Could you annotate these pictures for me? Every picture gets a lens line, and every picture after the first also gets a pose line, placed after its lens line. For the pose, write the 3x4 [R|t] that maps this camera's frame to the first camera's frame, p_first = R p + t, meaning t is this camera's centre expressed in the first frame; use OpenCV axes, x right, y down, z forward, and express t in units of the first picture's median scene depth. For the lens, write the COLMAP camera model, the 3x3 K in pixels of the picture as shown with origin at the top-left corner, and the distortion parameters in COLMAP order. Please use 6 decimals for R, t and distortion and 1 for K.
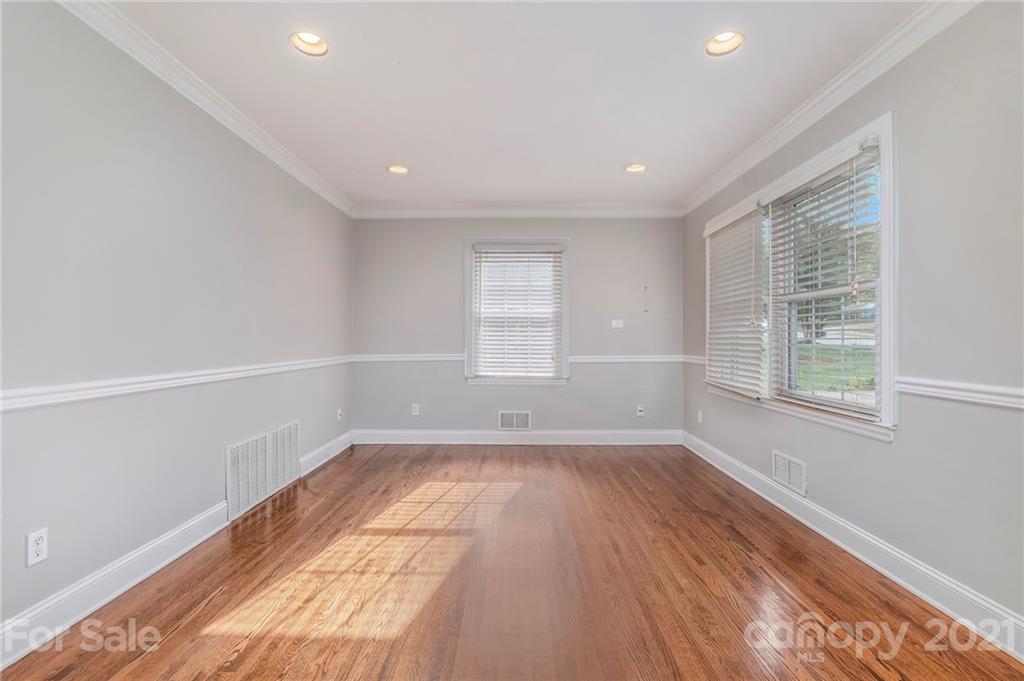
lens RADIAL K [[452.4, 0, 511.3], [0, 452.4, 337.2], [0, 0, 1]] dist [0.001406, -0.000908]
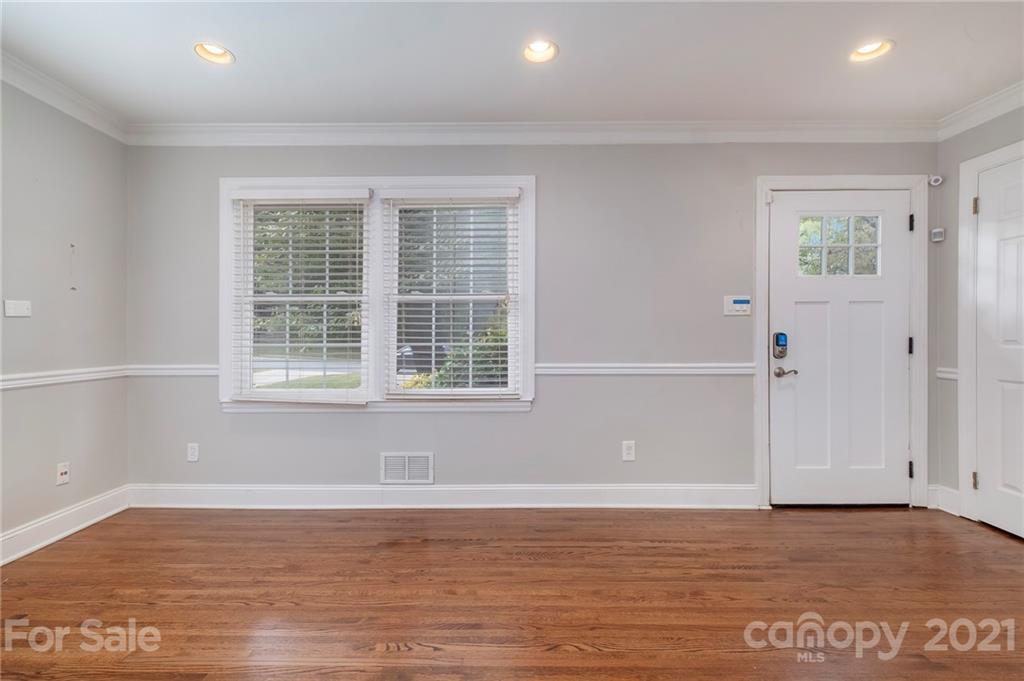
lens RADIAL K [[452.4, 0, 506.5], [0, 452.4, 337.7], [0, 0, 1]] dist [0.001406, -0.000908]
pose [[0.008624, -0.001065, 0.999962, -0.457598], [0.000415, 0.999999, 0.001061, 0.001821], [-0.999963, 0.000406, 0.008624, 0.859358]]
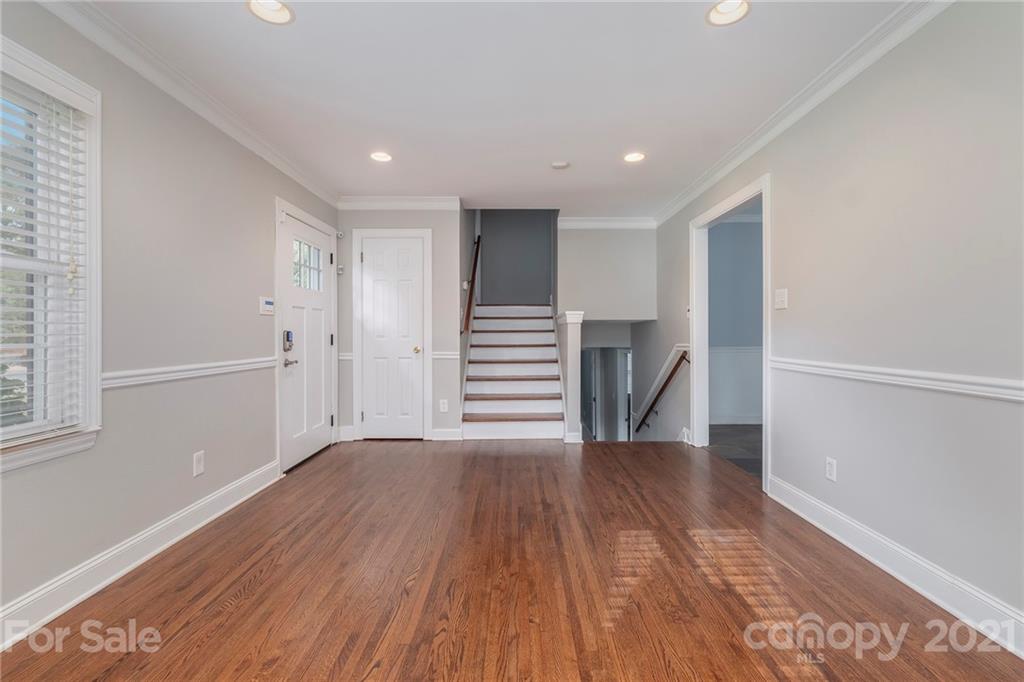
lens RADIAL K [[452.4, 0, 492.4], [0, 452.4, 341.1], [0, 0, 1]] dist [0.001406, -0.000908]
pose [[-0.999263, 0.002936, 0.038262, -0.008121], [0.003585, 0.999851, 0.016902, 0.002702], [-0.038207, 0.017027, -0.999125, 1.533946]]
